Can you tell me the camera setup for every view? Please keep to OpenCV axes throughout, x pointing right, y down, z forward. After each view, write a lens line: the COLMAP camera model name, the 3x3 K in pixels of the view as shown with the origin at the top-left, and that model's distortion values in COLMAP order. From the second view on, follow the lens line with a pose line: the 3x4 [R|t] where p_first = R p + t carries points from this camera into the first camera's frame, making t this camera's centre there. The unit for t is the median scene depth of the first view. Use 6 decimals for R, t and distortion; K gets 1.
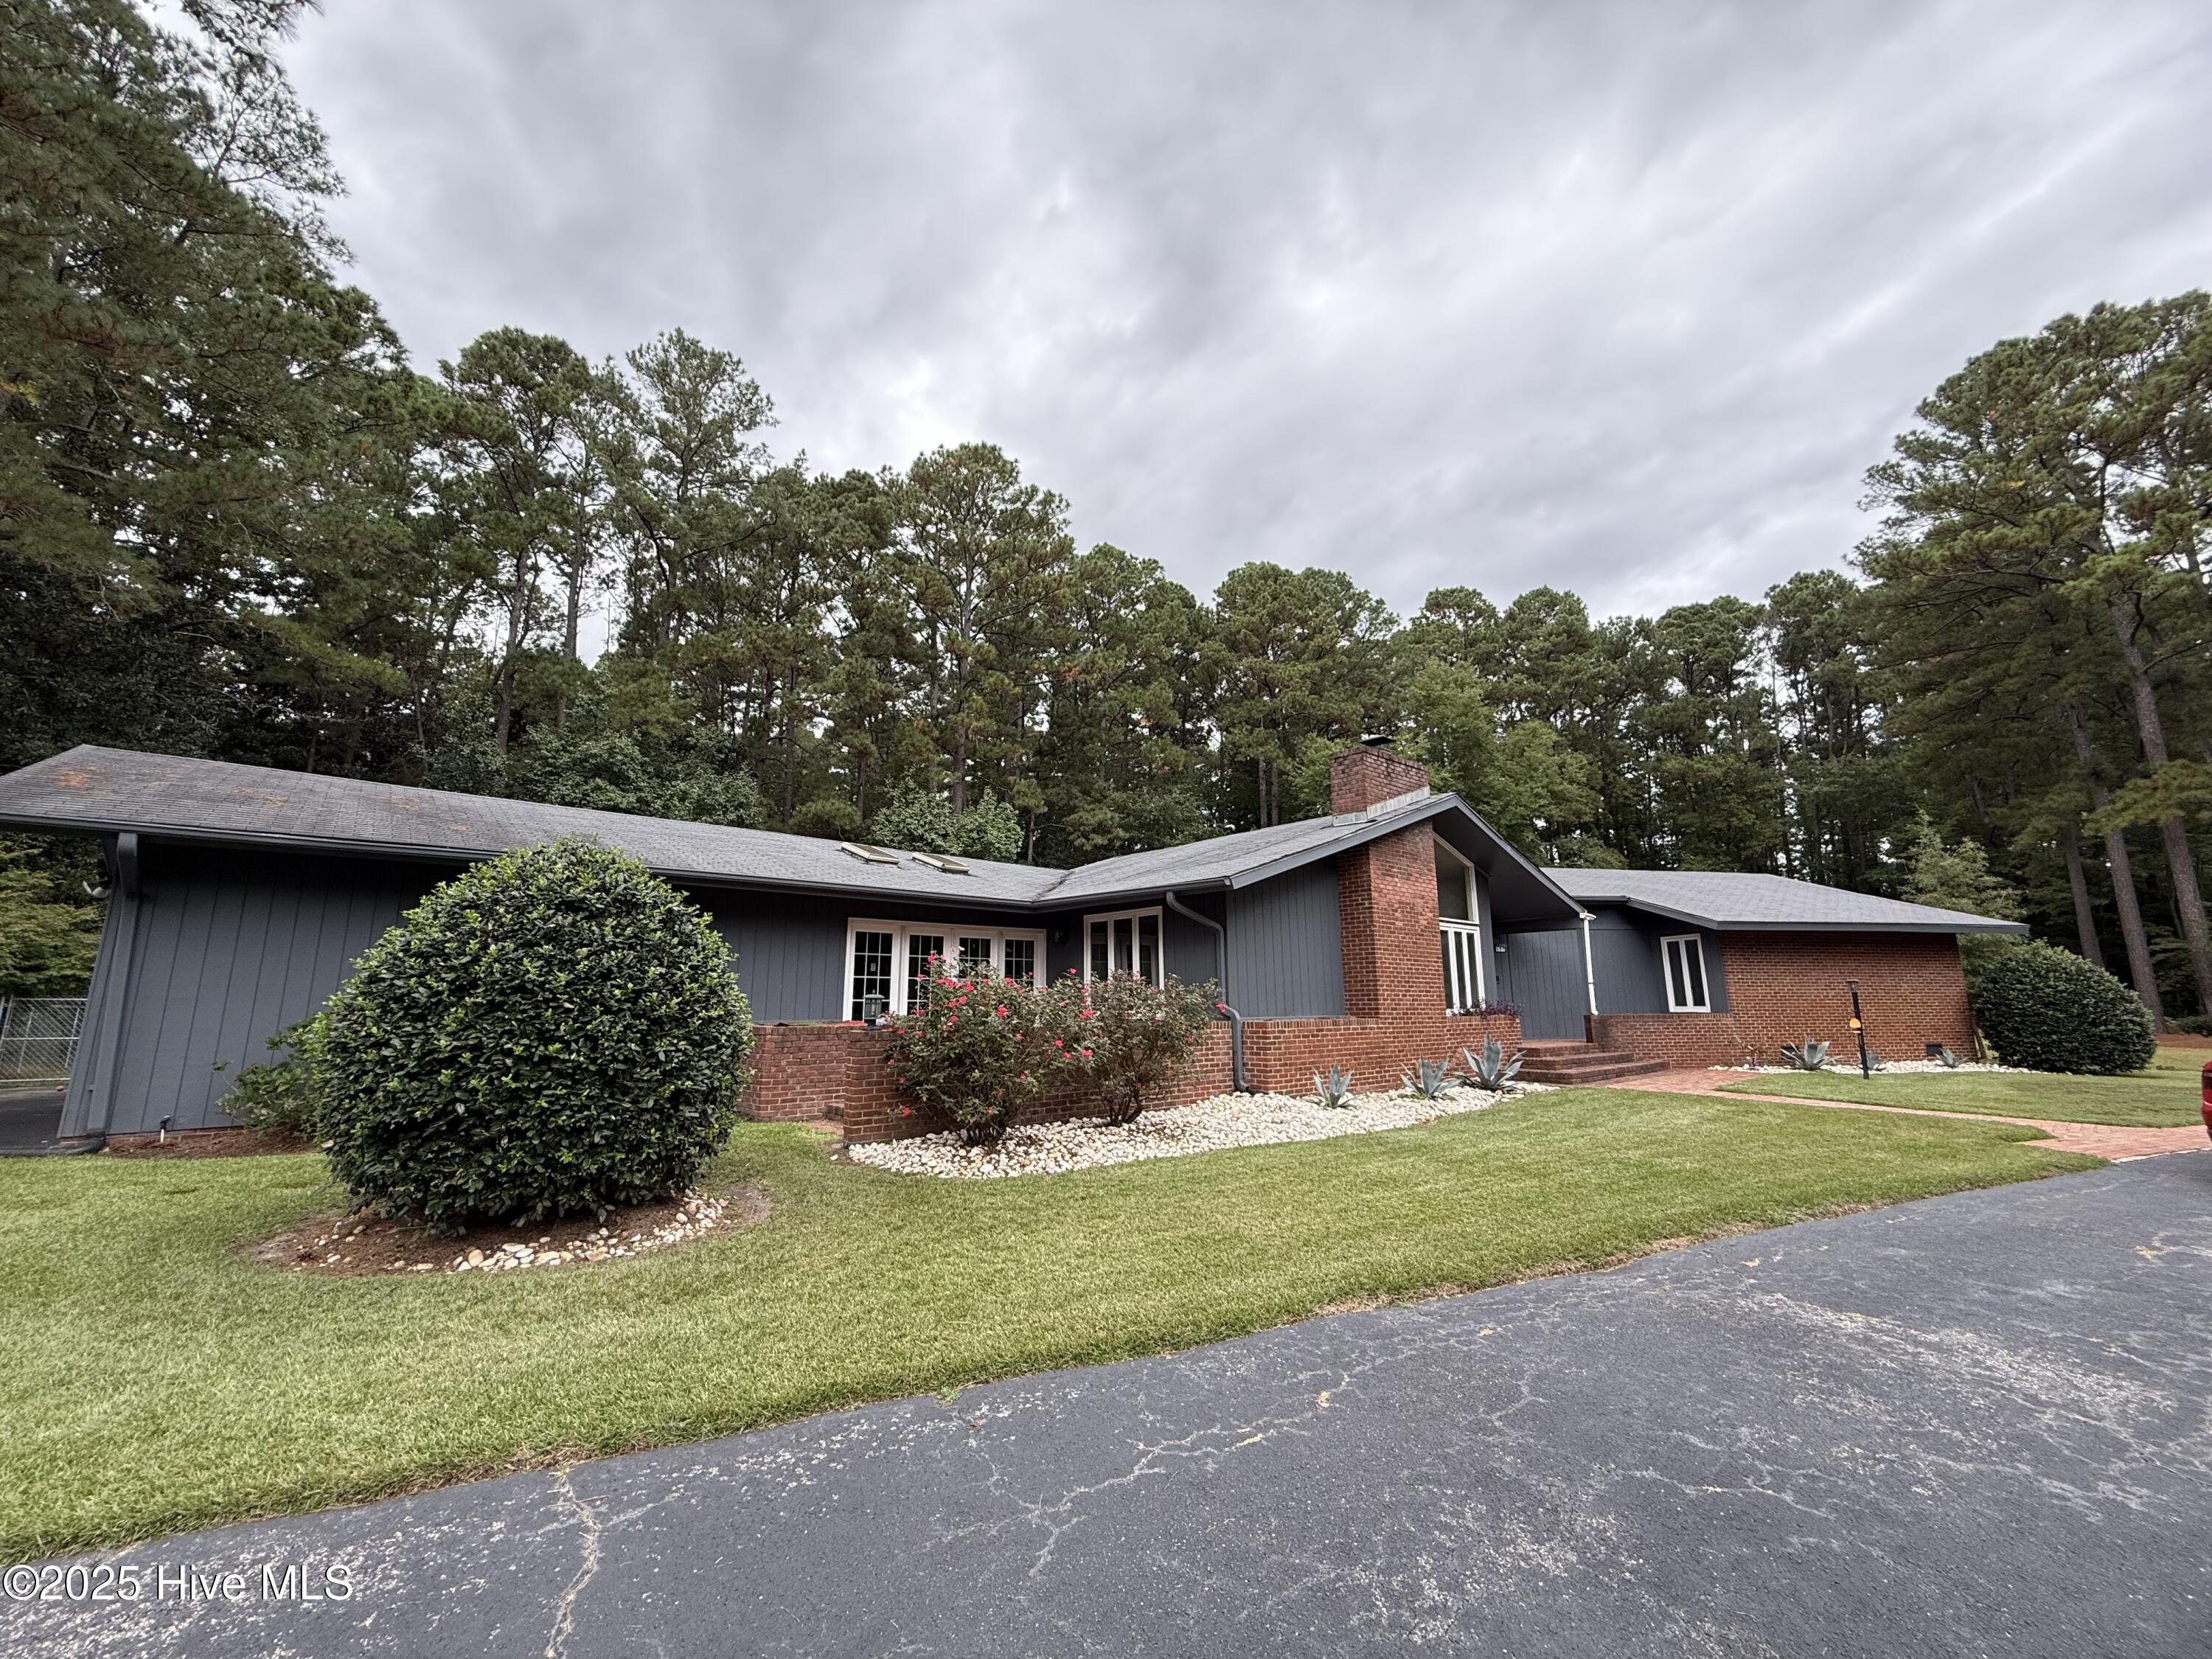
lens RADIAL K [[877.1, 0, 1106.0], [0, 877.1, 829.5], [0, 0, 1]] dist [-0.001051, -0.000045]
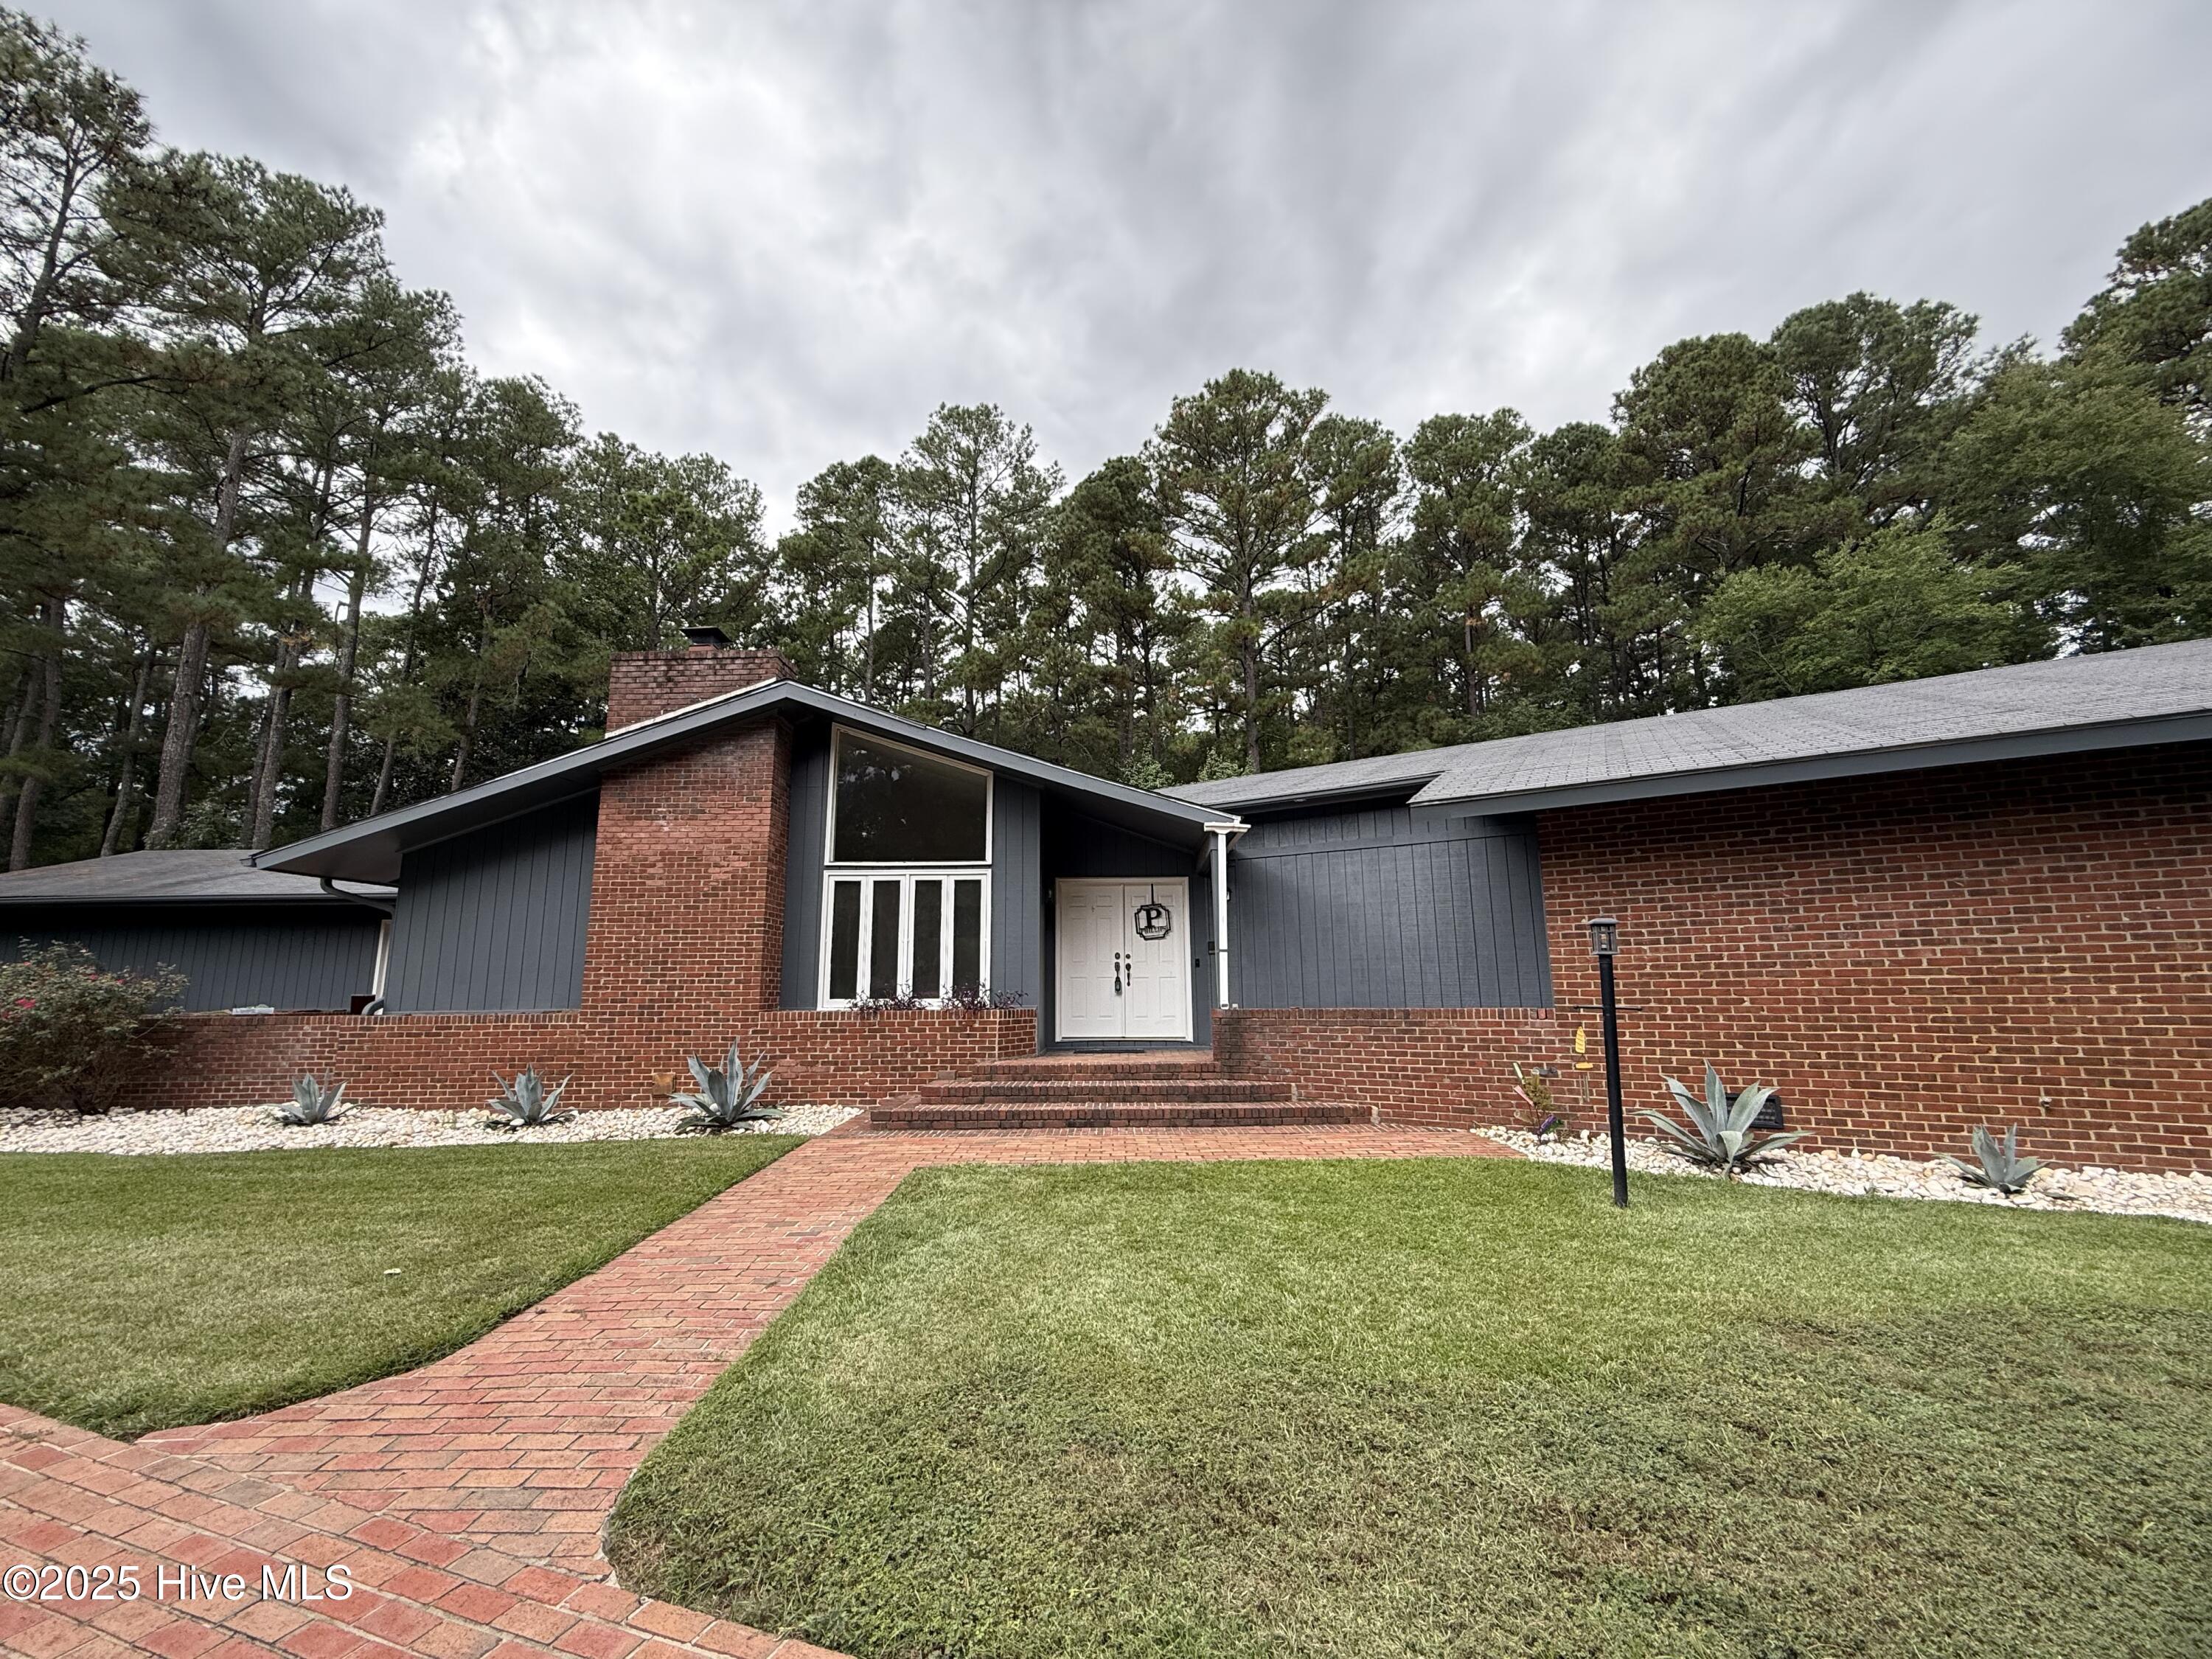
lens RADIAL K [[892.7, 0, 1106.0], [0, 892.7, 829.5], [0, 0, 1]] dist [0.009915, 0.000142]
pose [[0.753767, -0.105178, -0.648670, 0.890518], [0.126383, 0.991883, -0.013969, 0.096400], [0.644874, -0.071451, 0.760942, 0.532227]]
